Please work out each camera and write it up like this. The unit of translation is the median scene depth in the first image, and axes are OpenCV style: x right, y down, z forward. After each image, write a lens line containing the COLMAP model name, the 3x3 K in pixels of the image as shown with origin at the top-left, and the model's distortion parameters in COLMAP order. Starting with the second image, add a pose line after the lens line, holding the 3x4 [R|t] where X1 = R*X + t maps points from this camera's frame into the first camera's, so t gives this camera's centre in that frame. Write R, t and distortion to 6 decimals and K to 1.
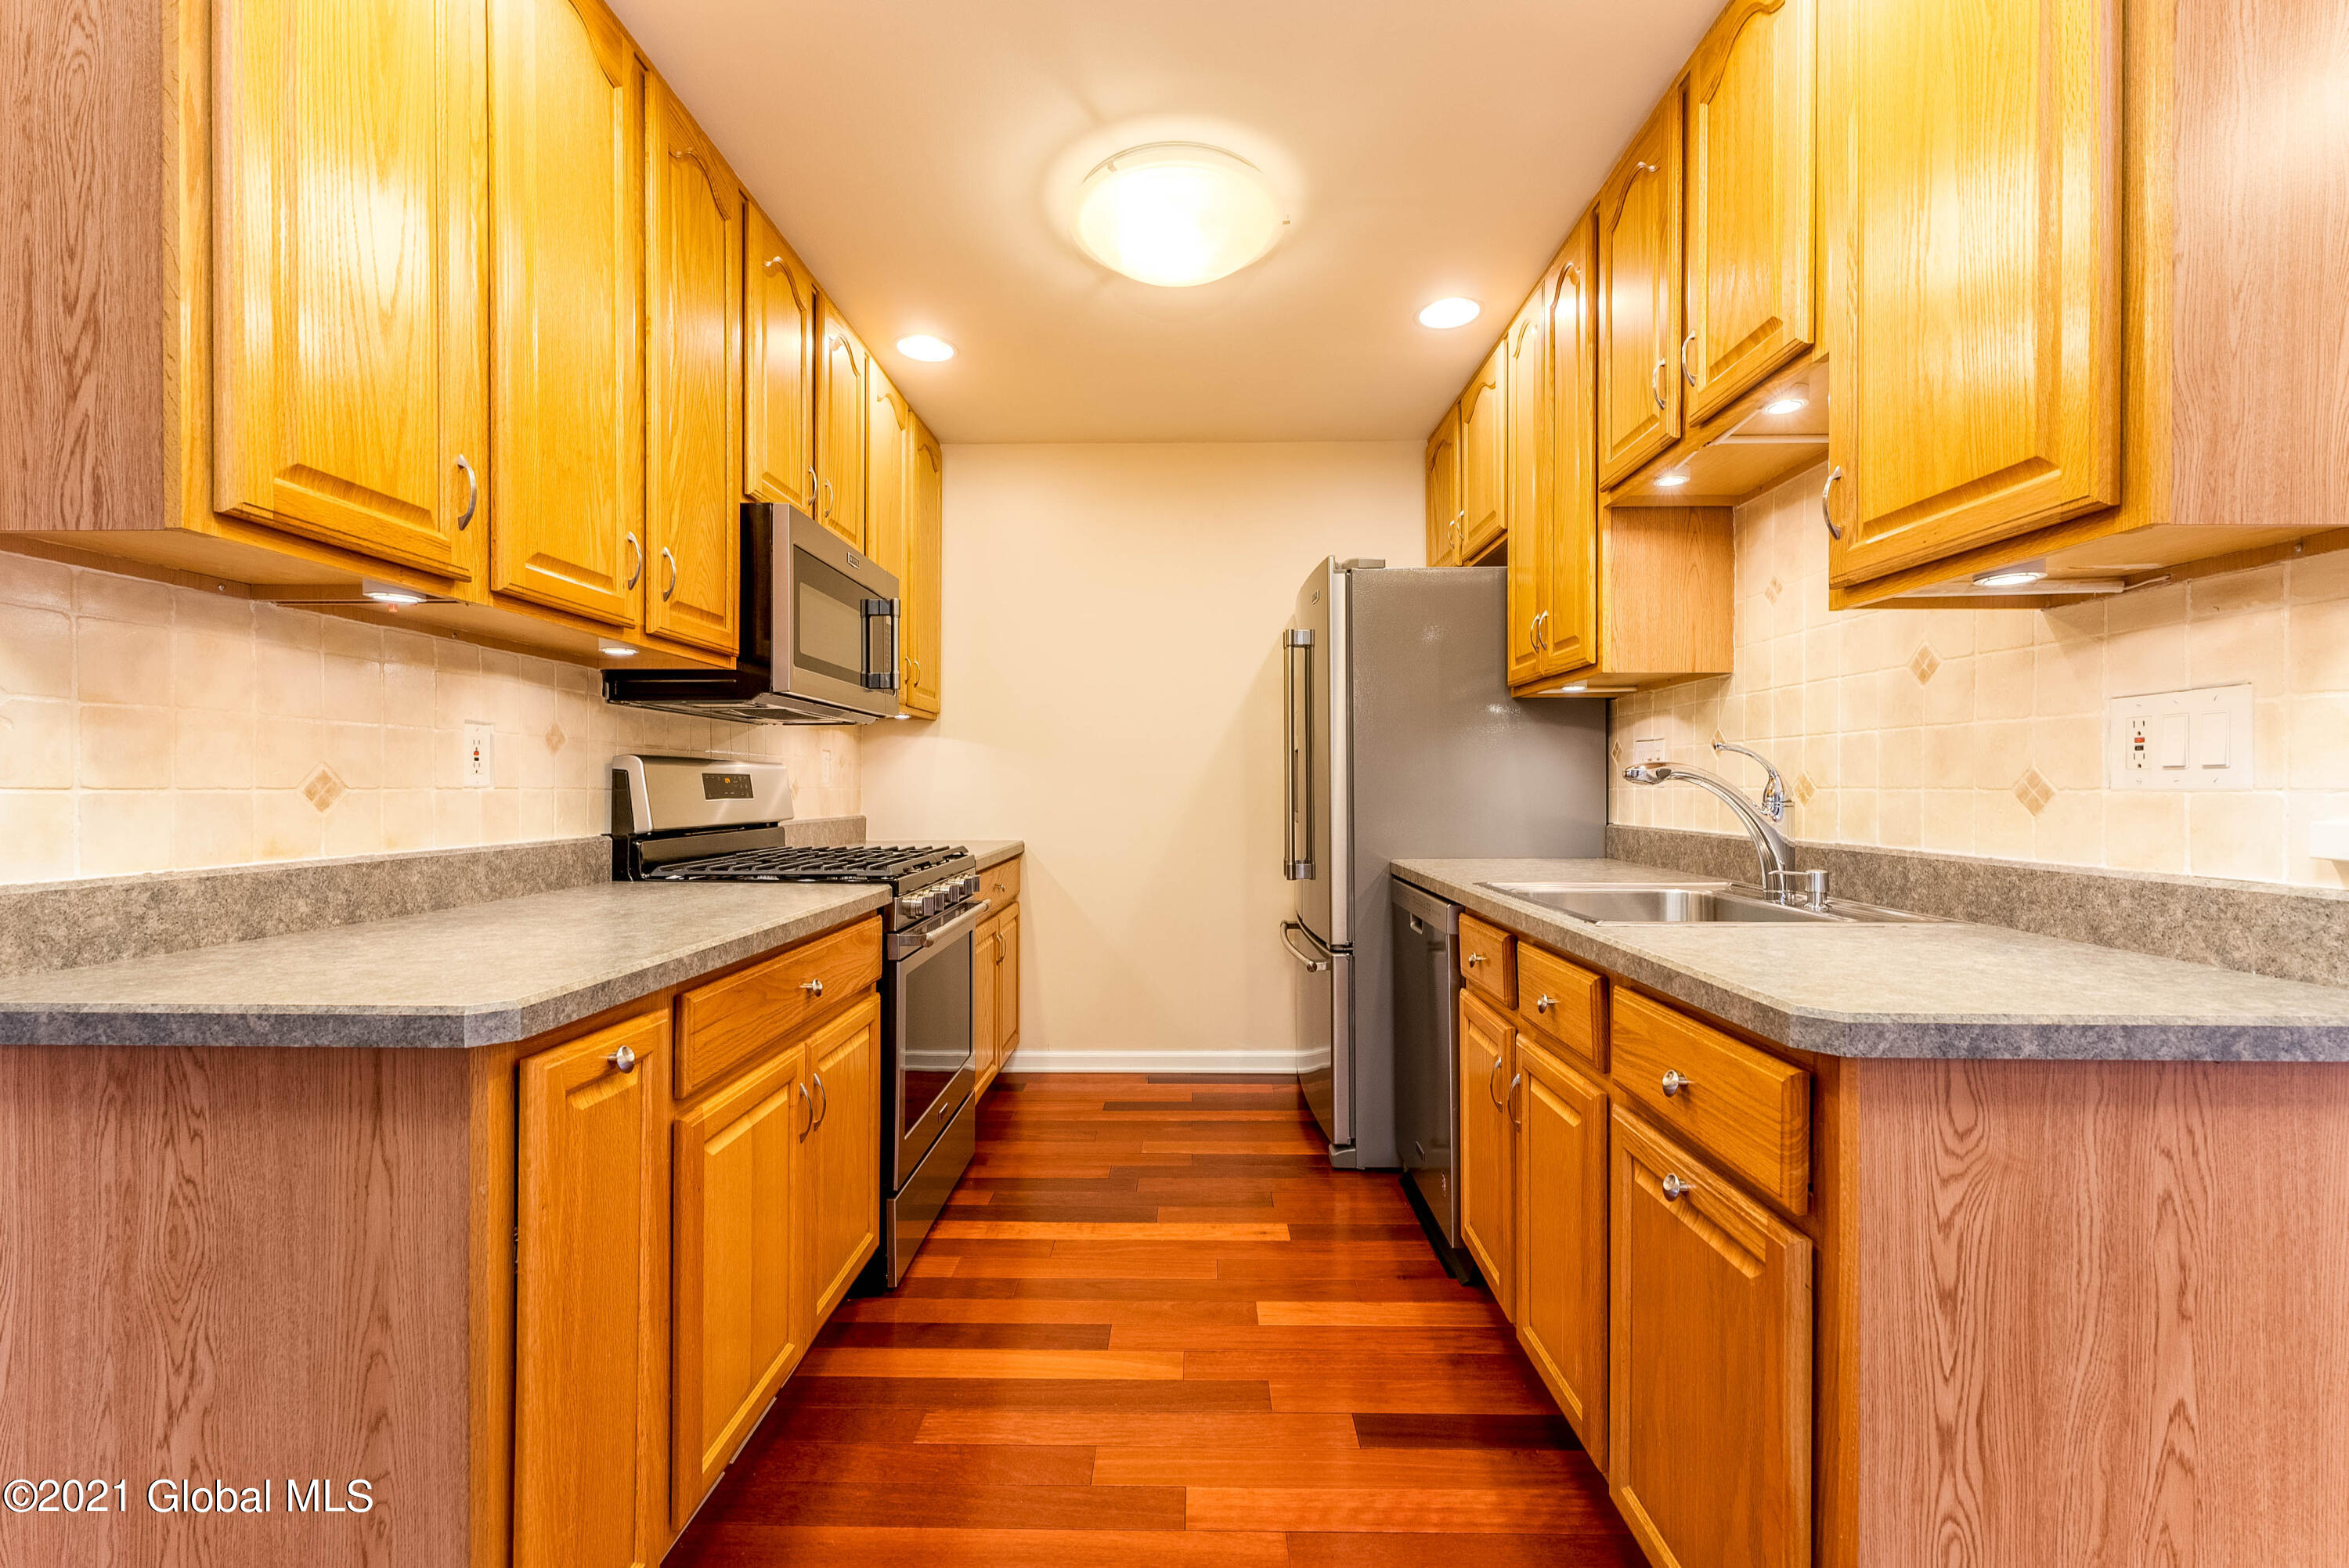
lens RADIAL K [[953.4, 0, 1176.7], [0, 953.4, 787.6], [0, 0, 1]] dist [0.001328, 0.000097]
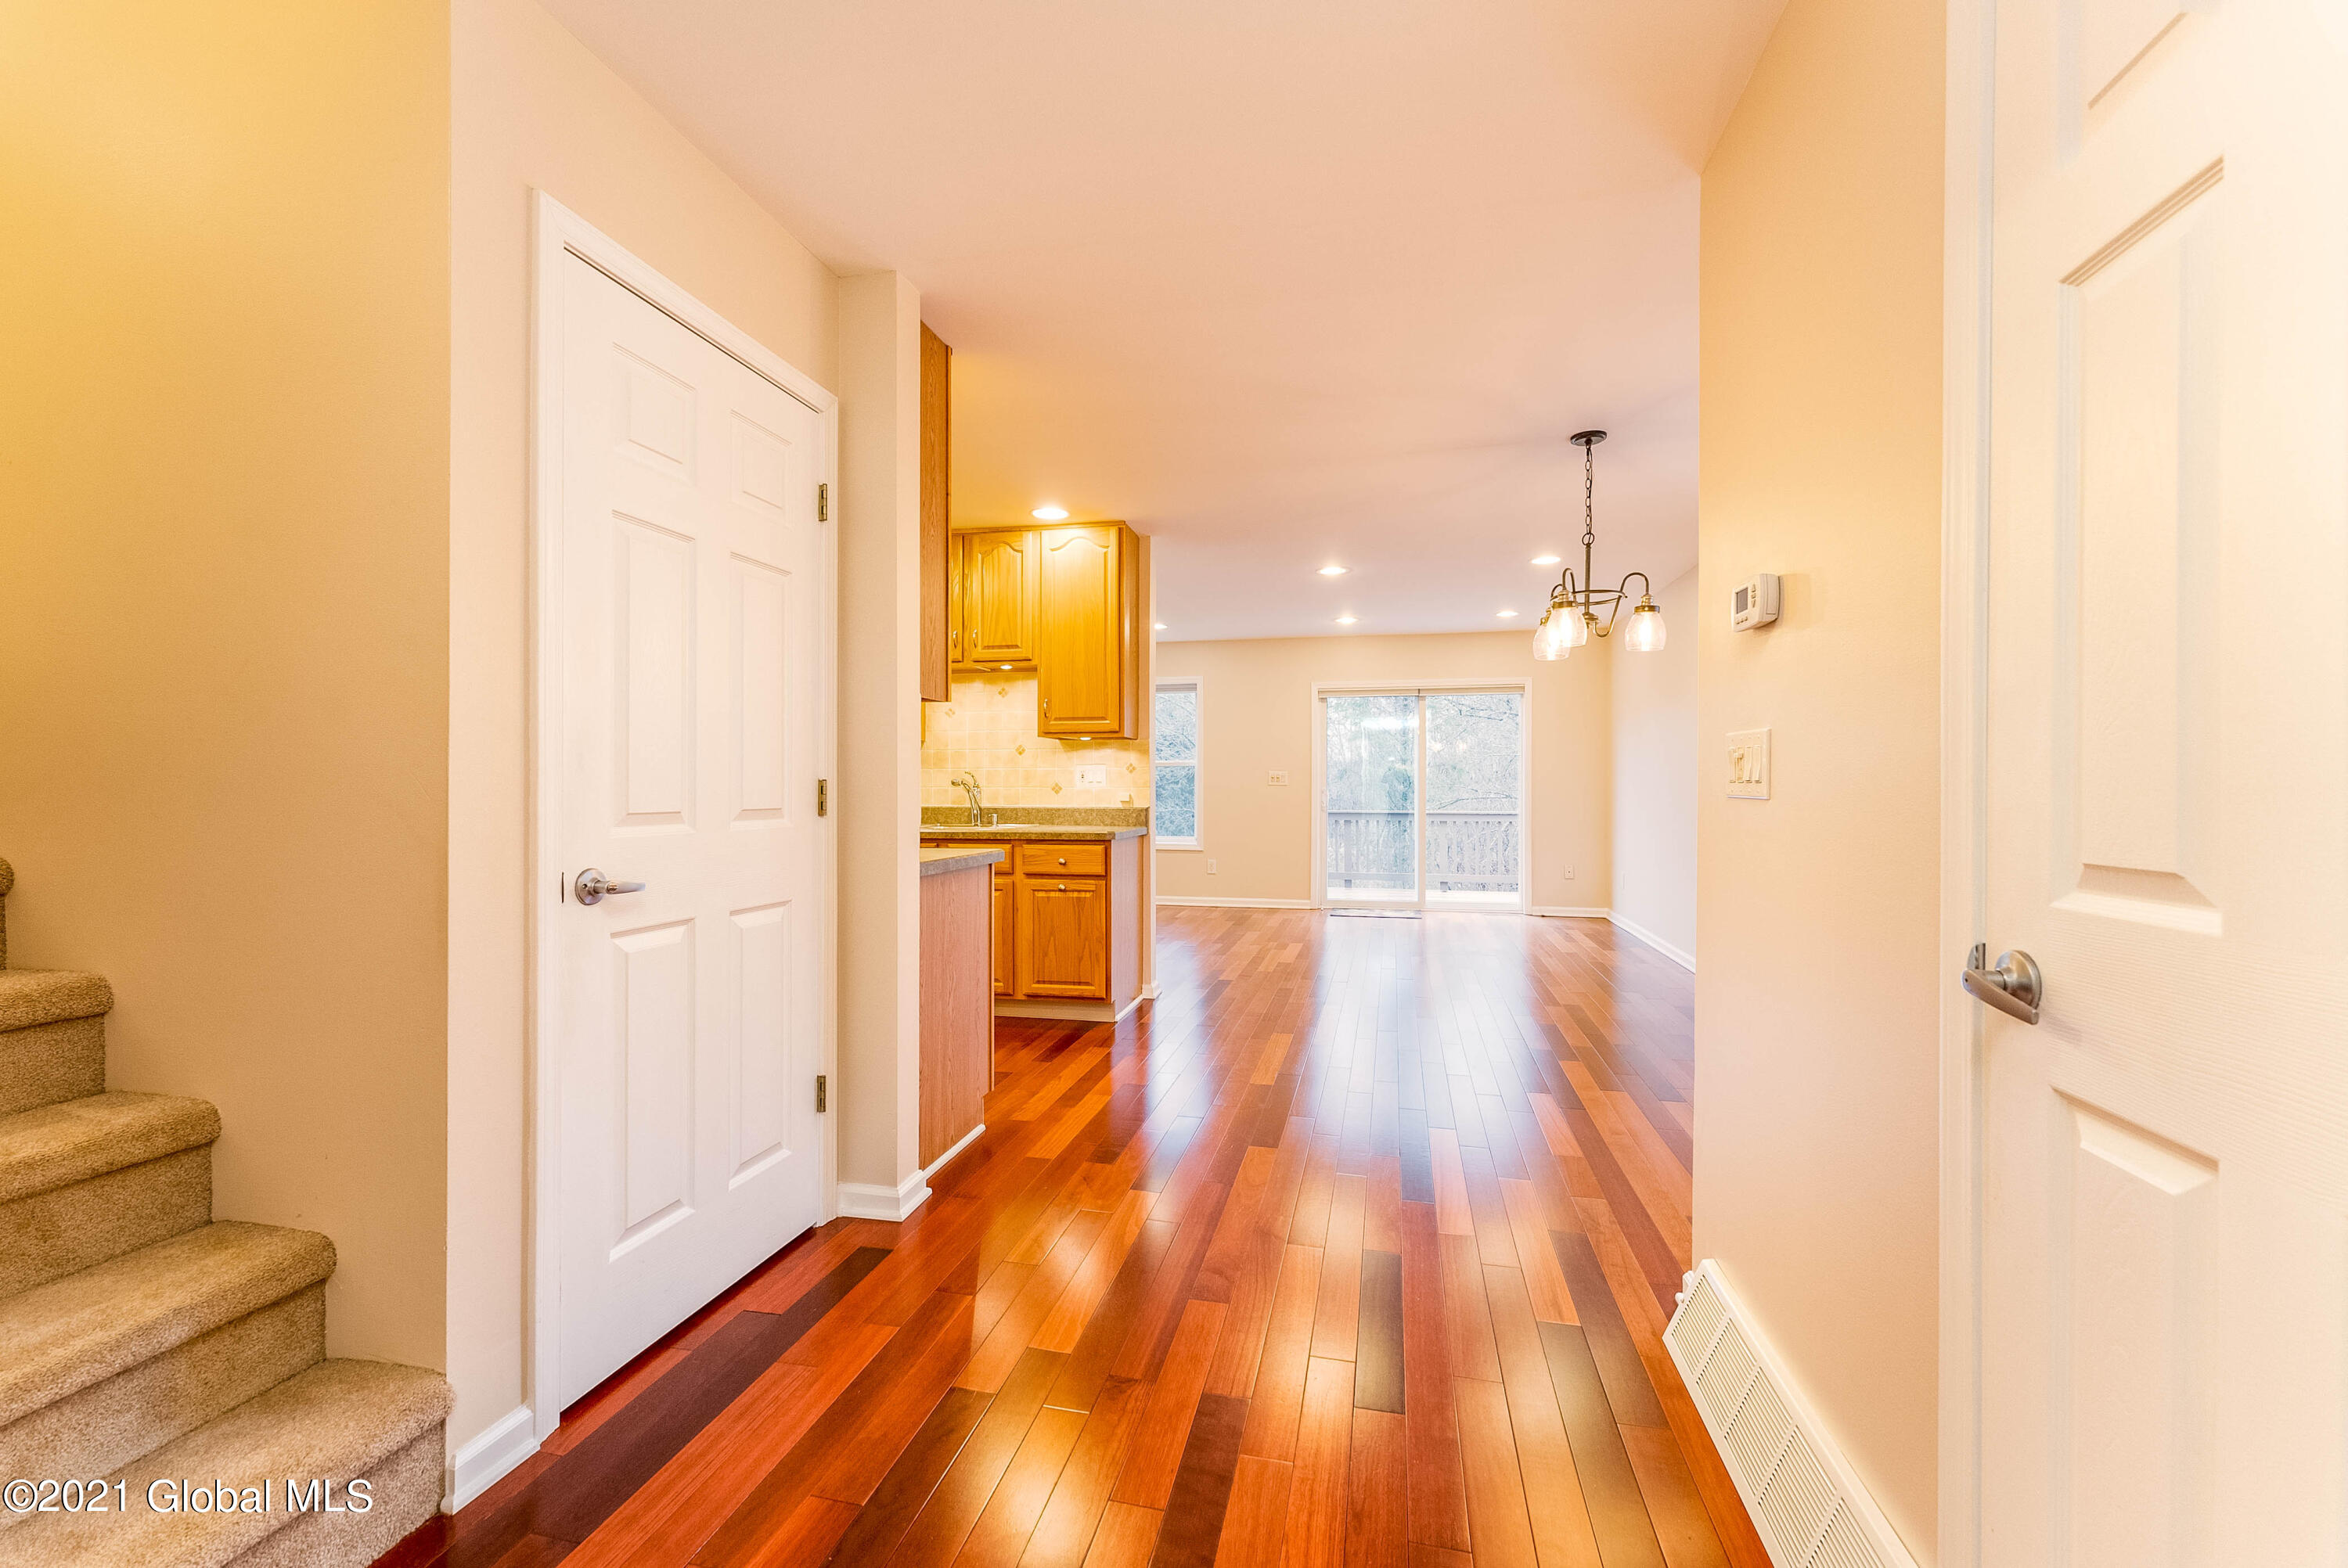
lens RADIAL K [[953.0, 0, 1176.2], [0, 953.0, 787.6], [0, 0, 1]] dist [0.001328, 0.000097]
pose [[0.206861, -0.000167, 0.978370, -3.075082], [0.000836, 1.000000, -0.000006, 0.003643], [-0.978370, 0.000819, 0.206861, -0.270325]]
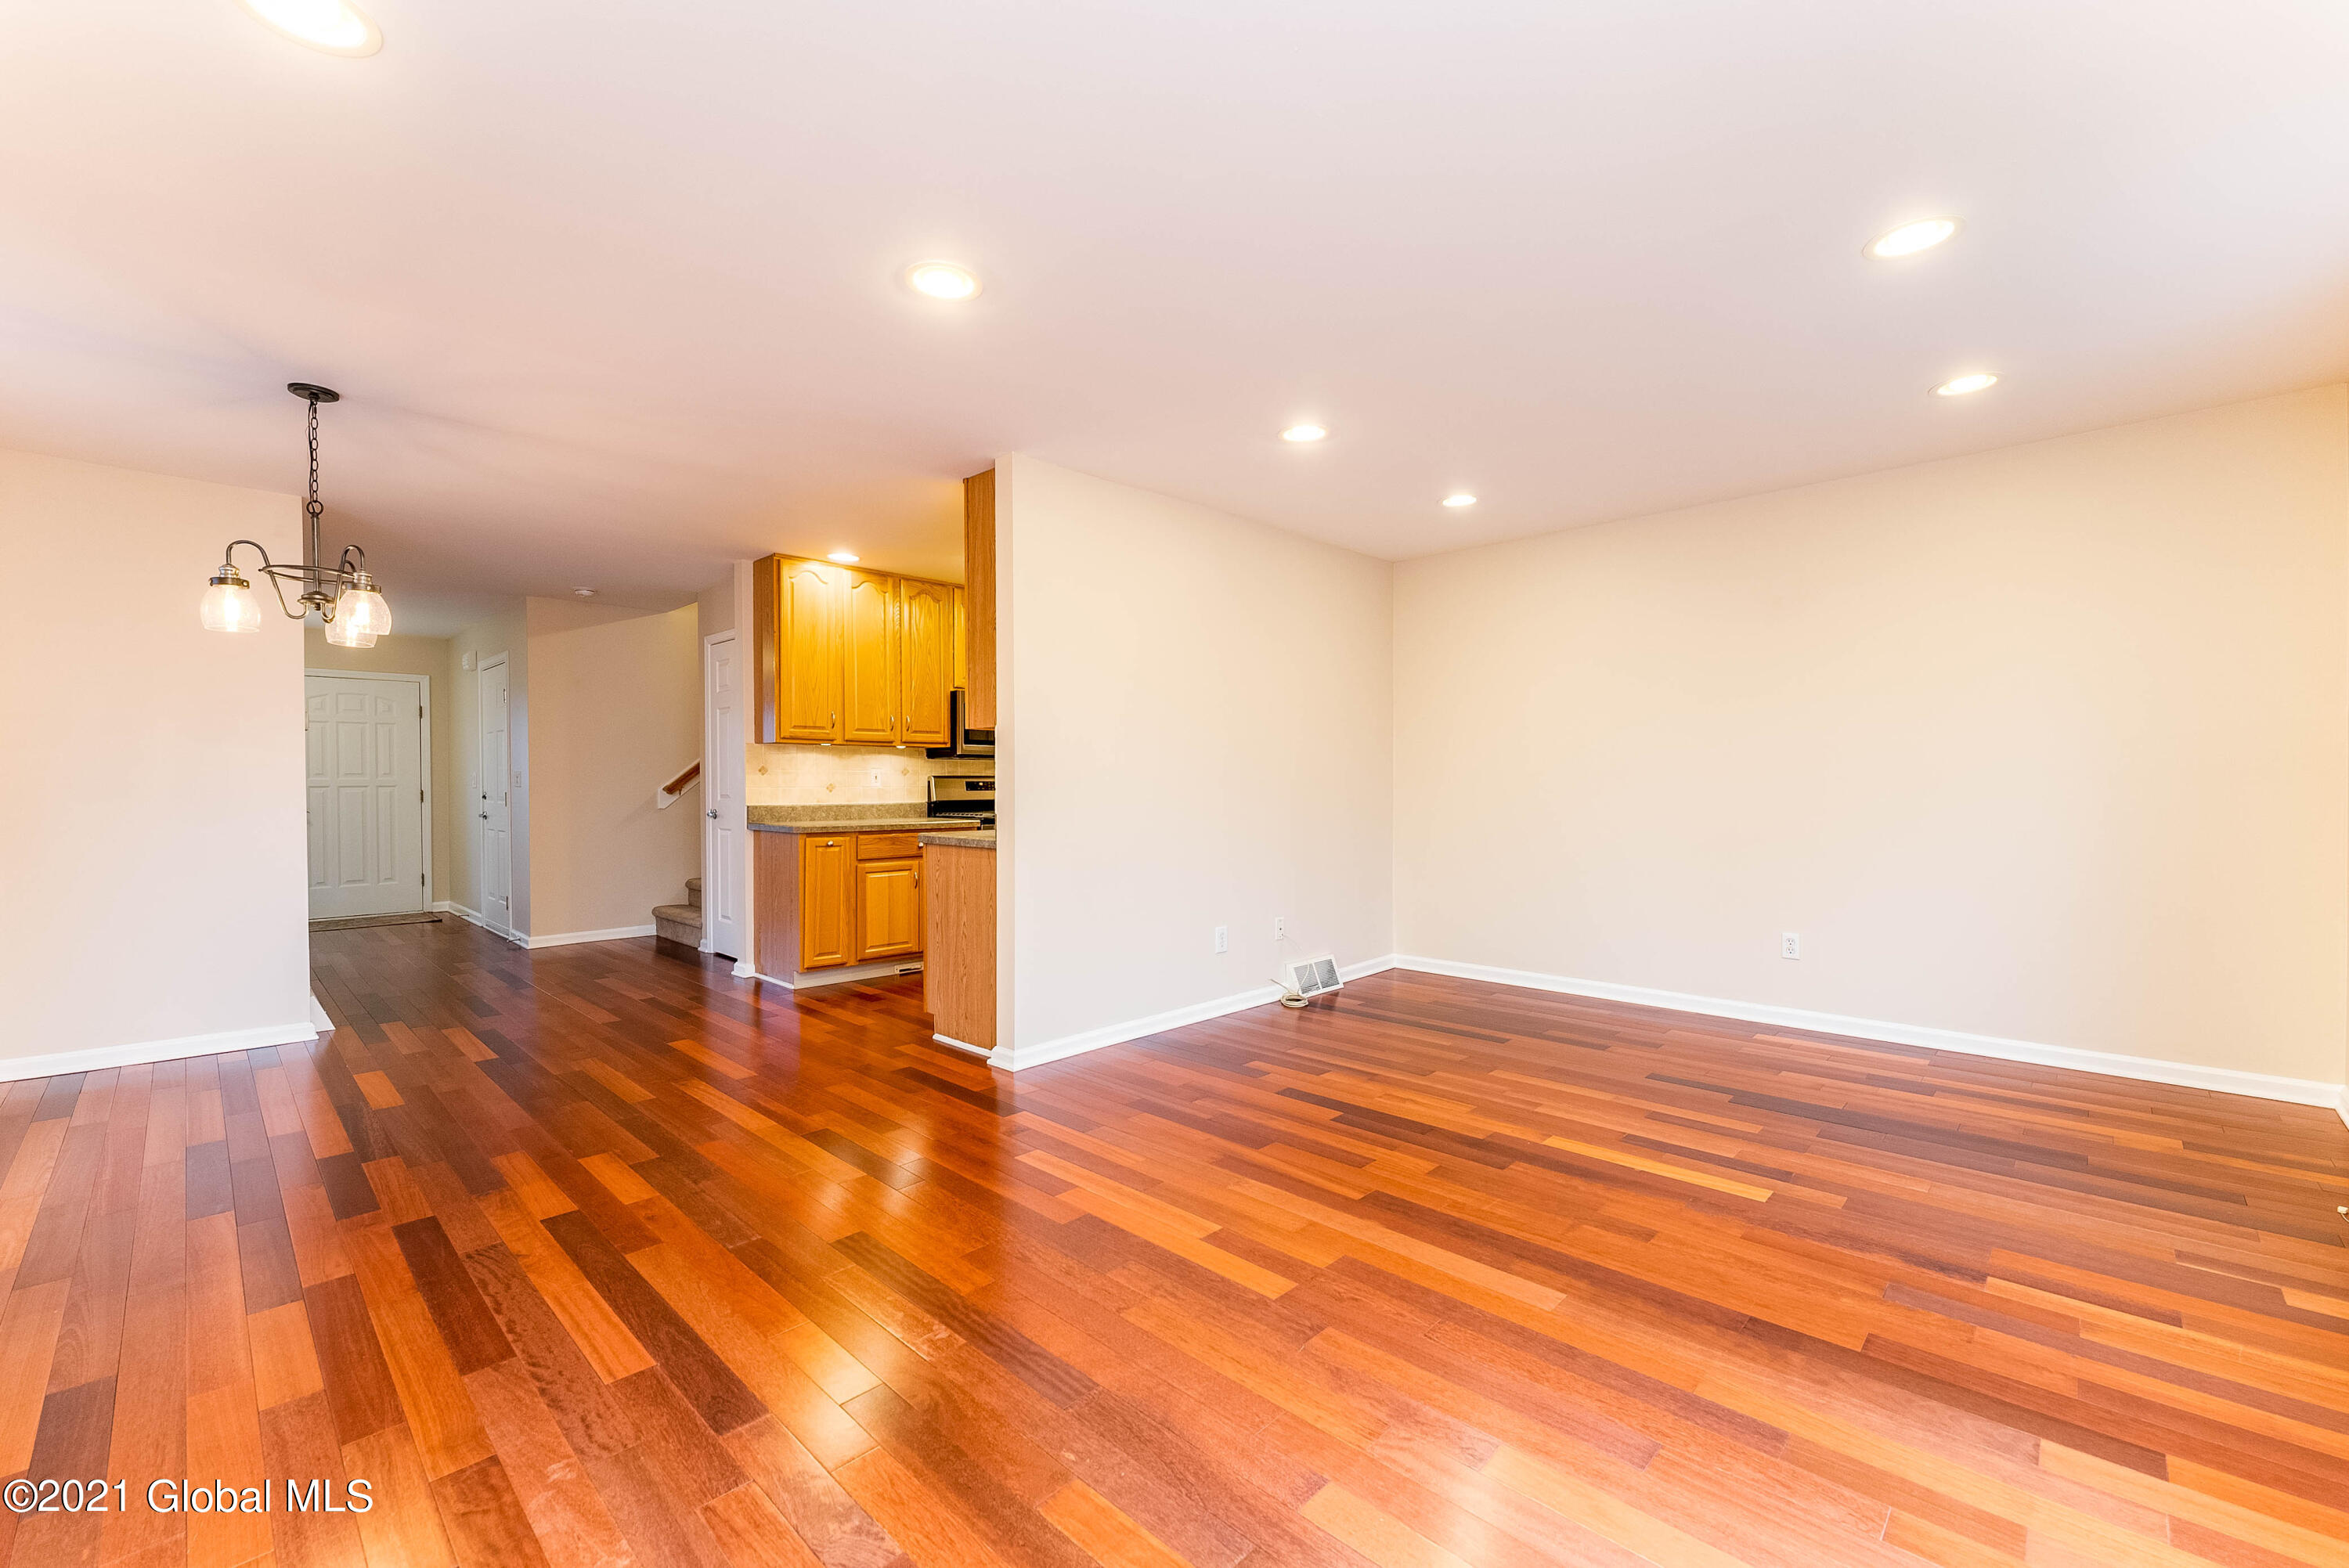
lens RADIAL K [[953.4, 0, 1176.7], [0, 953.4, 787.6], [0, 0, 1]] dist [0.001328, 0.000097]
pose [[0.731337, 0.000907, -0.682015, 3.755802], [0.002200, 0.999991, 0.003690, -0.011606], [0.682012, -0.004199, 0.731329, -1.259995]]
